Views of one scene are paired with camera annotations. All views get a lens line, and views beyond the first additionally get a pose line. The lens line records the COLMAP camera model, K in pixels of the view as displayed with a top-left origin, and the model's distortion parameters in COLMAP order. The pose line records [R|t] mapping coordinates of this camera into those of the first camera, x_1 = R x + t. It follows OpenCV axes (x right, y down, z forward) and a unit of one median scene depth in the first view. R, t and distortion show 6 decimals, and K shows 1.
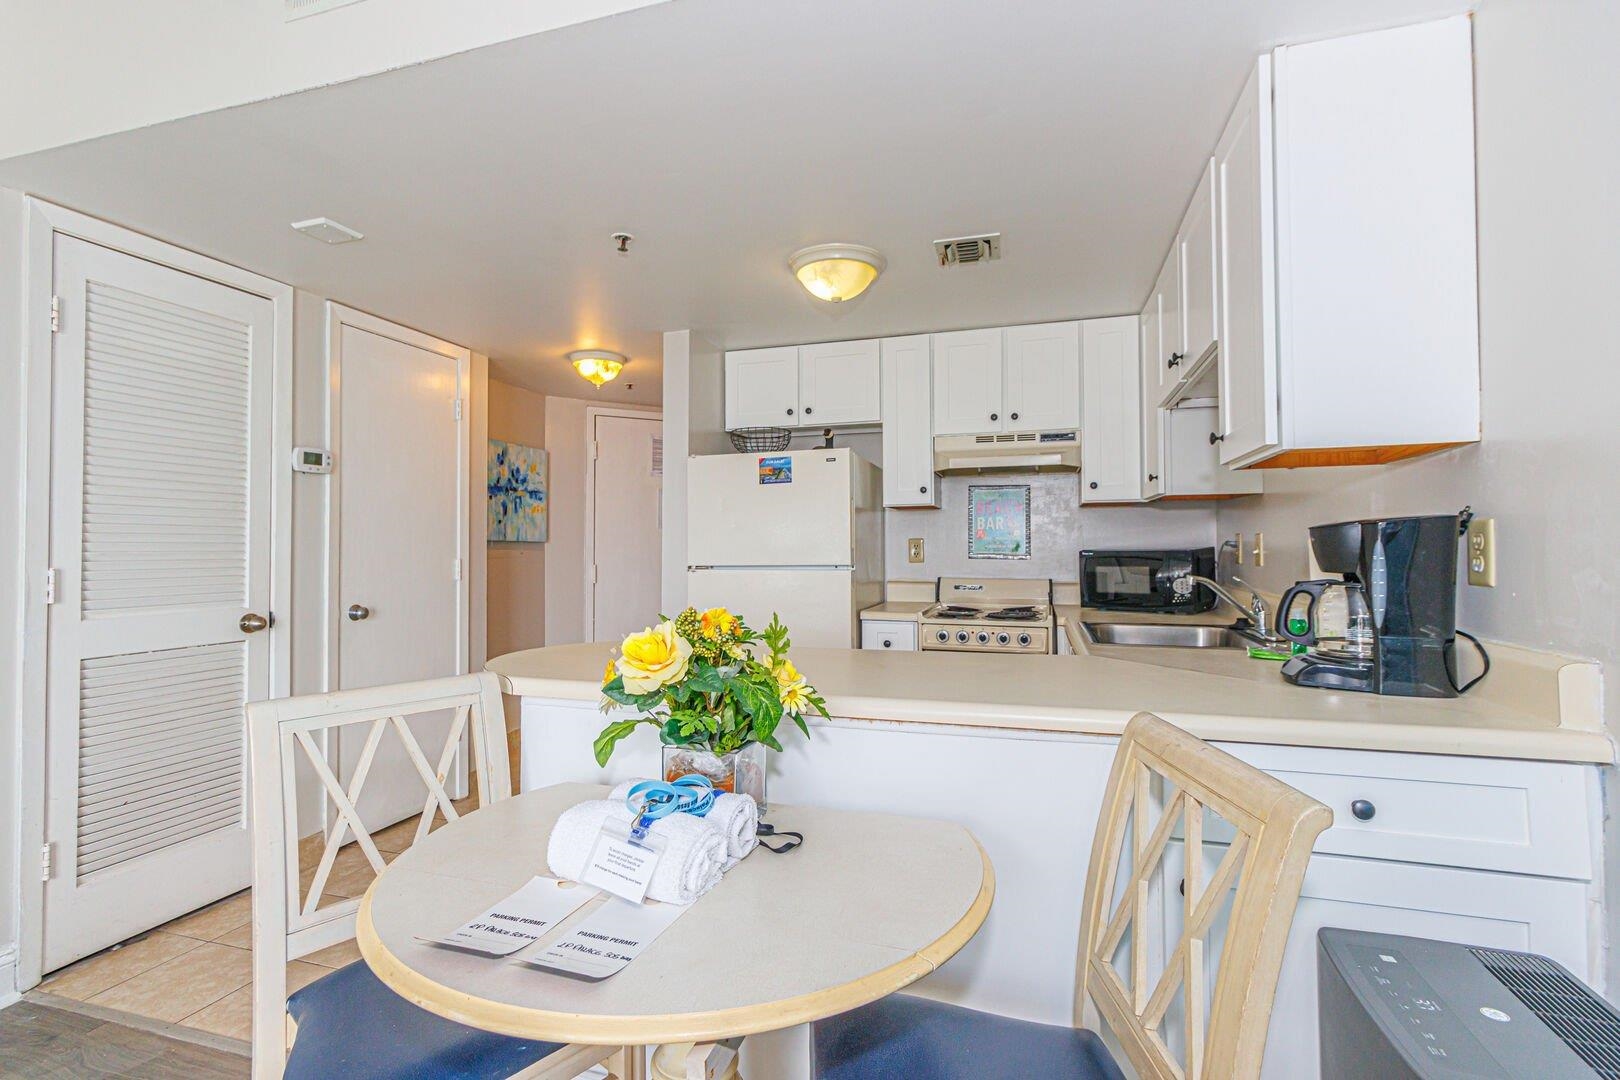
lens RADIAL K [[747.8, 0, 795.7], [0, 747.8, 534.2], [0, 0, 1]] dist [0.007192, 0.000261]
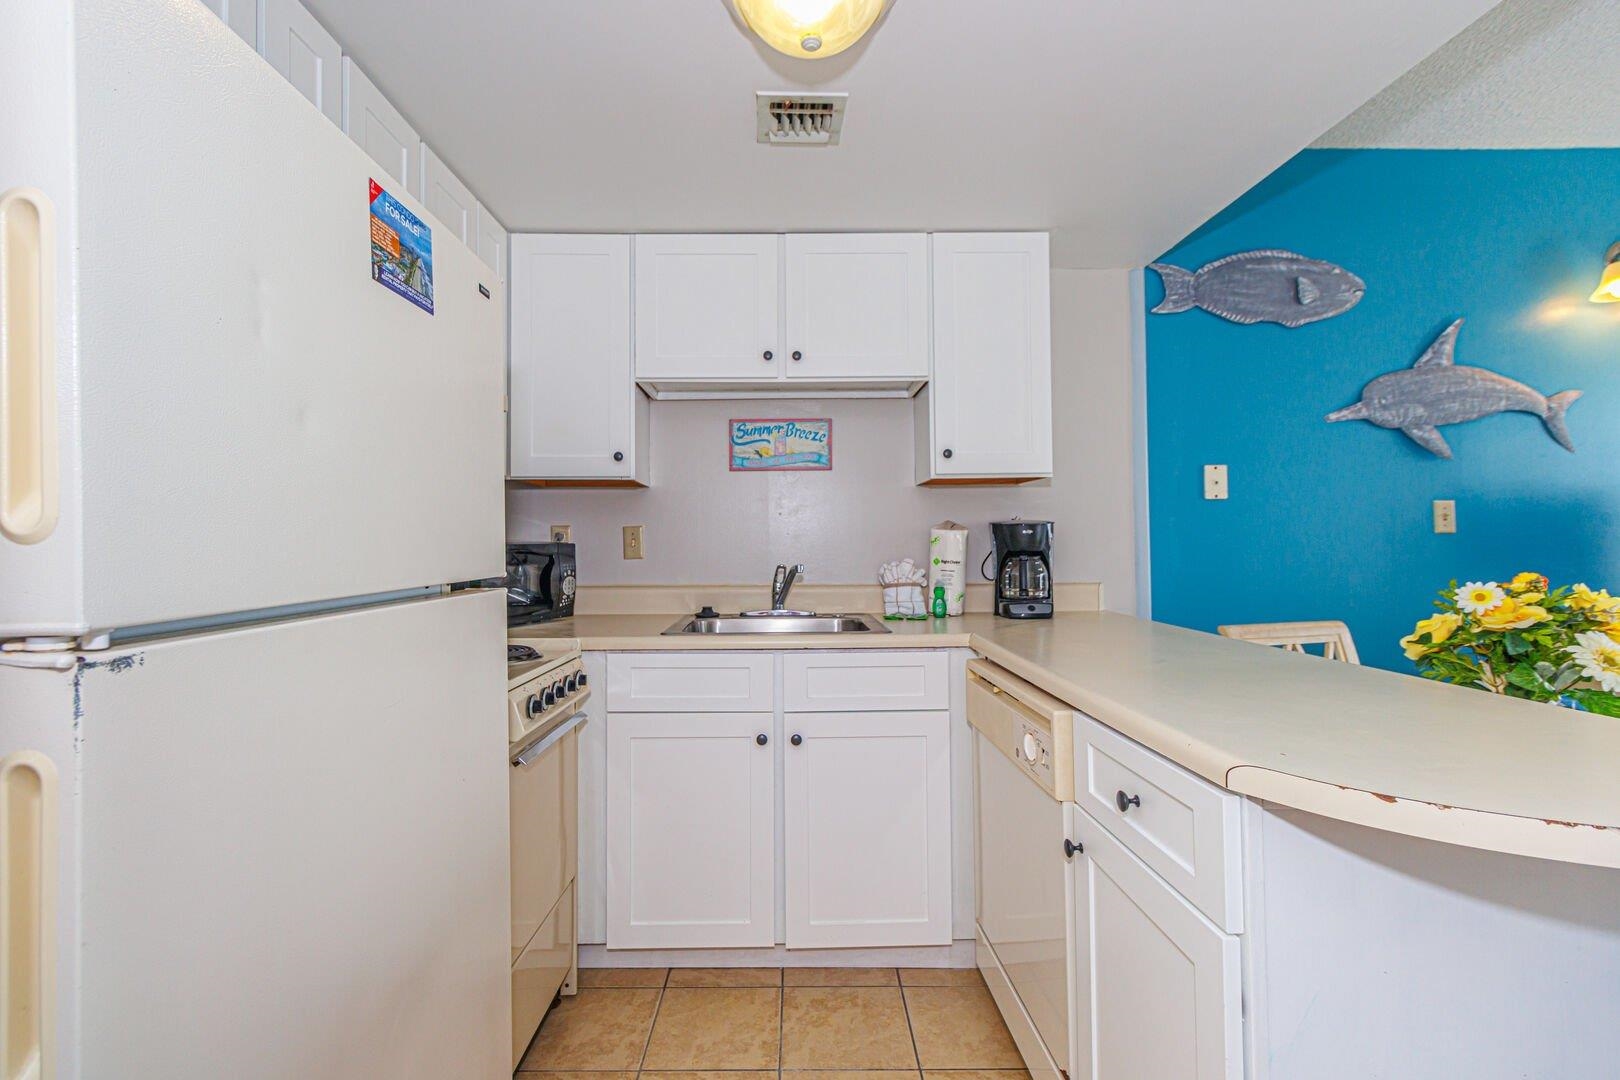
lens RADIAL K [[746.5, 0, 800.2], [0, 746.5, 530.7], [0, 0, 1]] dist [0.006904, 0.000924]
pose [[-0.321573, 0.023315, 0.946598, -0.335936], [-0.007803, 0.999598, -0.027271, 0.025482], [-0.946853, -0.016156, -0.321262, 0.941317]]
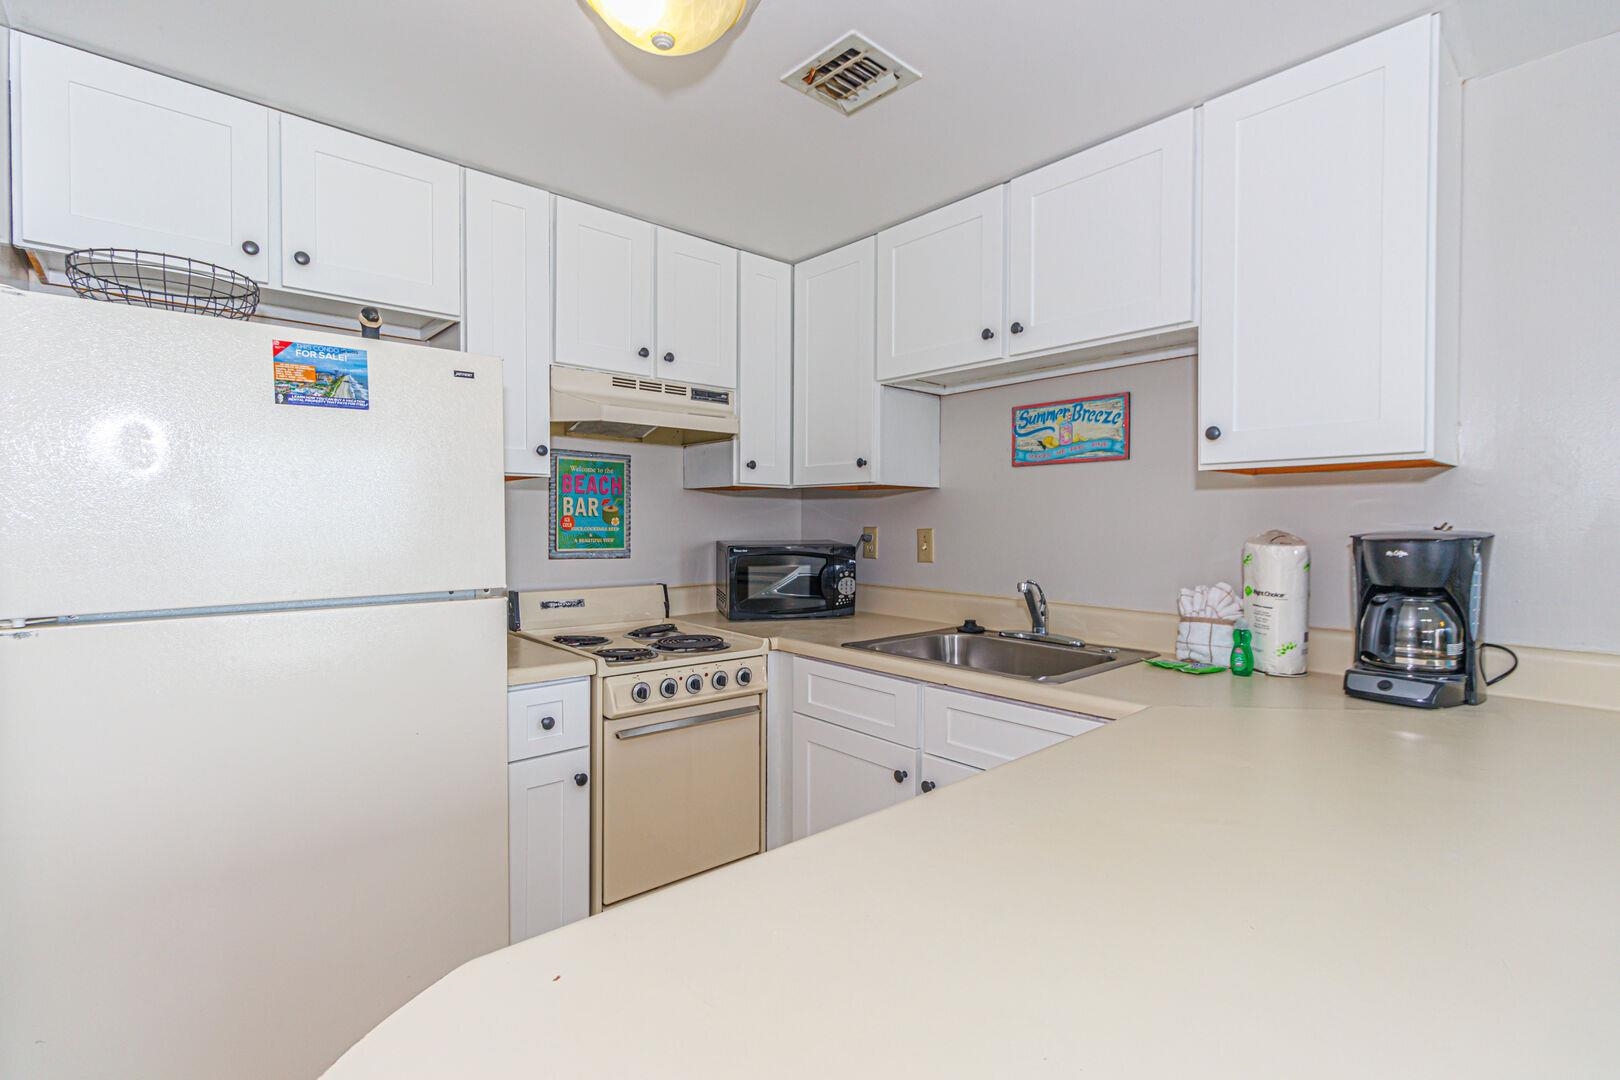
lens RADIAL K [[746.5, 0, 800.2], [0, 746.5, 530.7], [0, 0, 1]] dist [0.006904, 0.000924]
pose [[0.519475, -0.004786, 0.854472, -0.249224], [-0.021317, 0.999601, 0.018558, -0.010968], [-0.854220, -0.027855, 0.519165, 0.540562]]
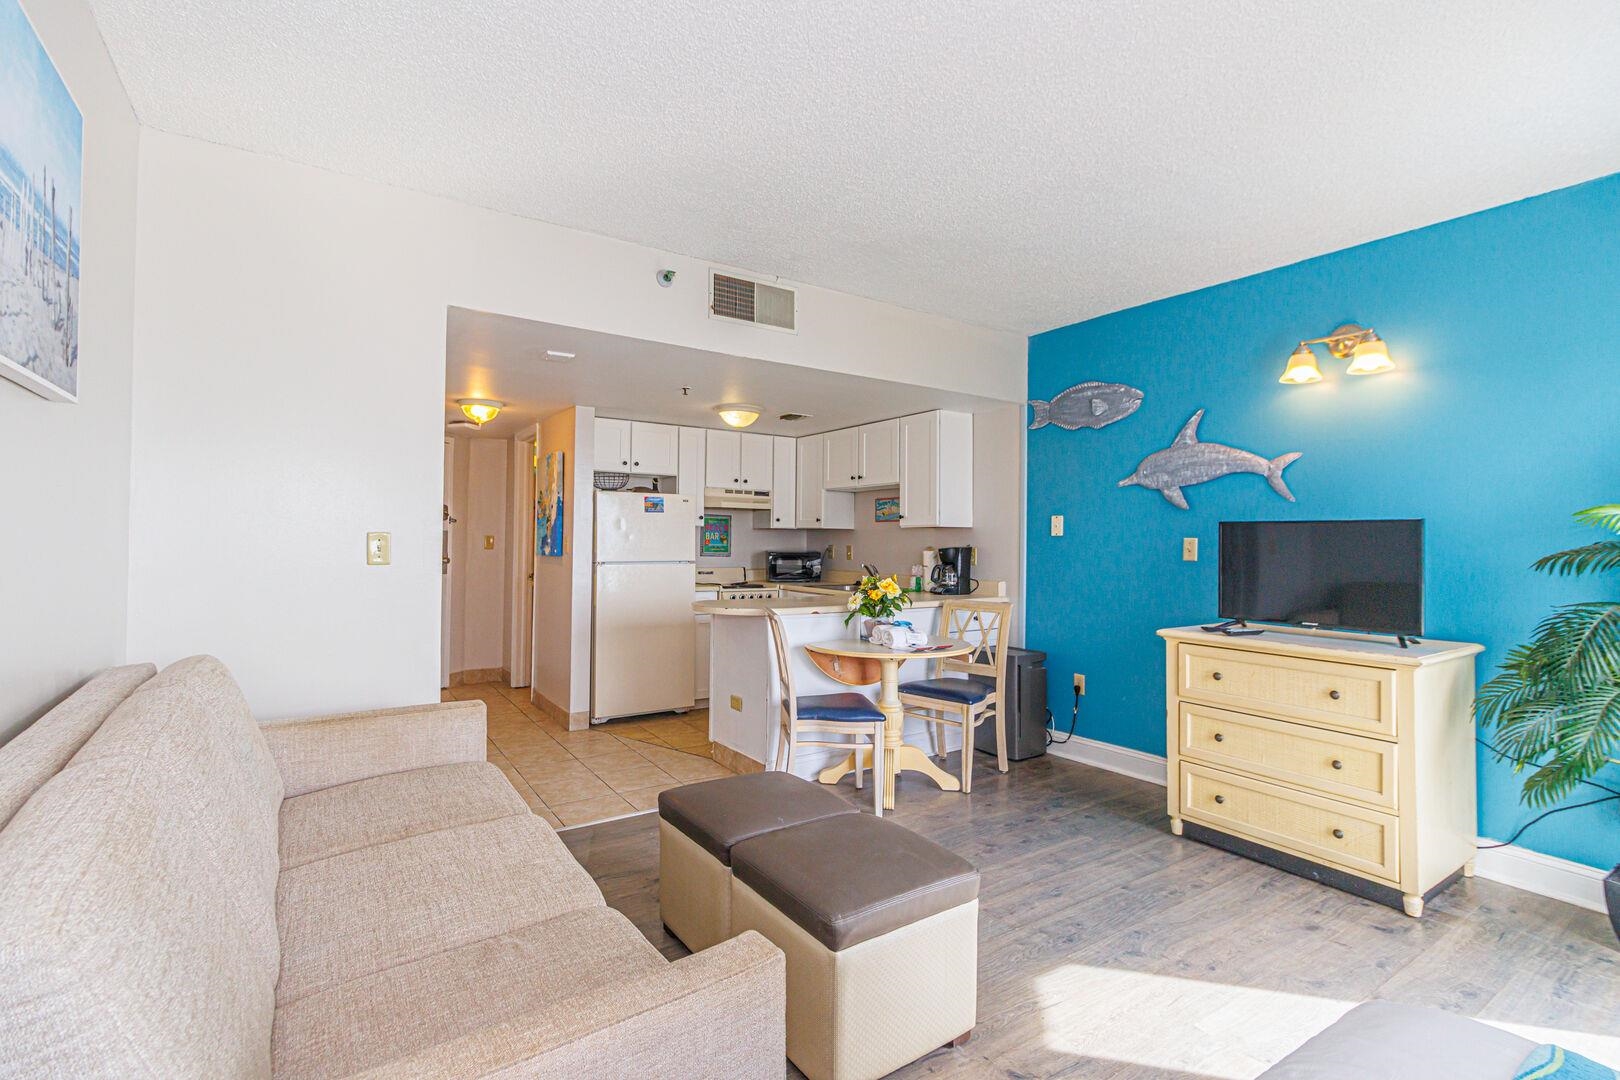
lens RADIAL K [[744.9, 0, 798.2], [0, 744.9, 532.2], [0, 0, 1]] dist [0.006556, 0.000022]
pose [[0.631272, 0.020538, 0.775290, -1.109676], [-0.027468, 0.999614, -0.004115, -0.025438], [-0.775075, -0.018698, 0.631592, -0.303157]]
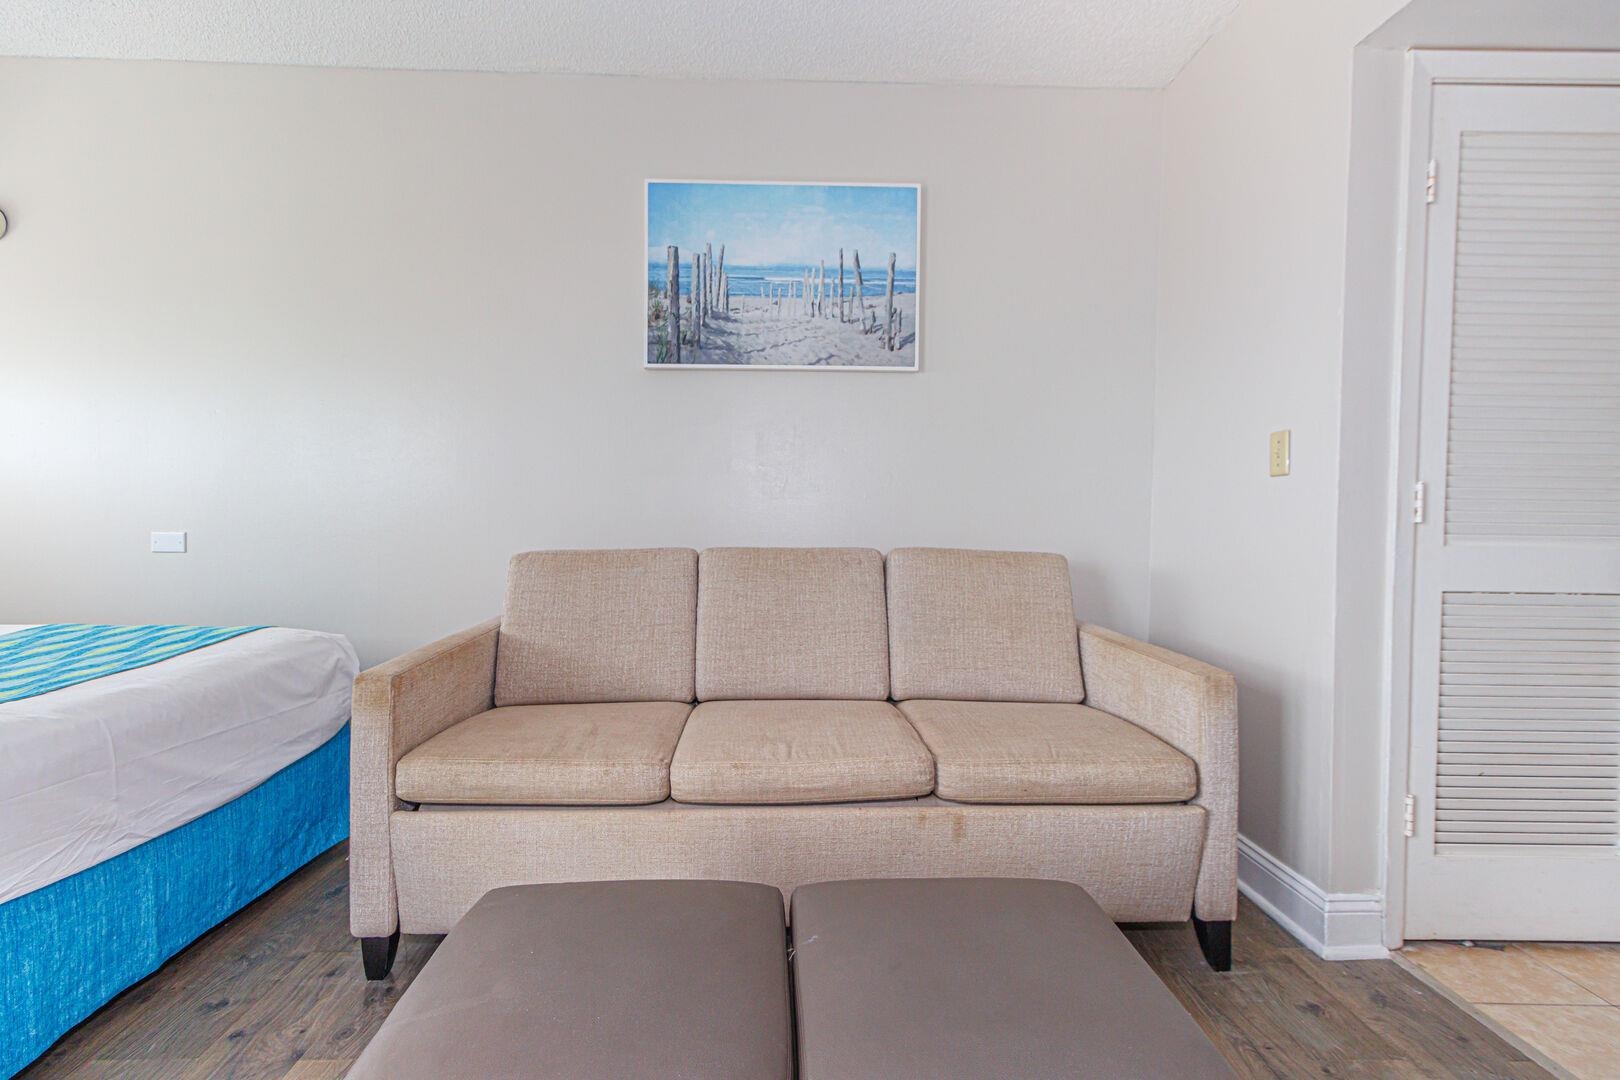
lens RADIAL K [[746.5, 0, 800.2], [0, 746.5, 530.7], [0, 0, 1]] dist [0.006904, 0.000924]
pose [[0.331251, 0.029603, -0.943078, -0.272335], [0.004262, 0.999451, 0.032870, 0.046537], [0.943533, -0.014907, 0.330943, 0.029093]]
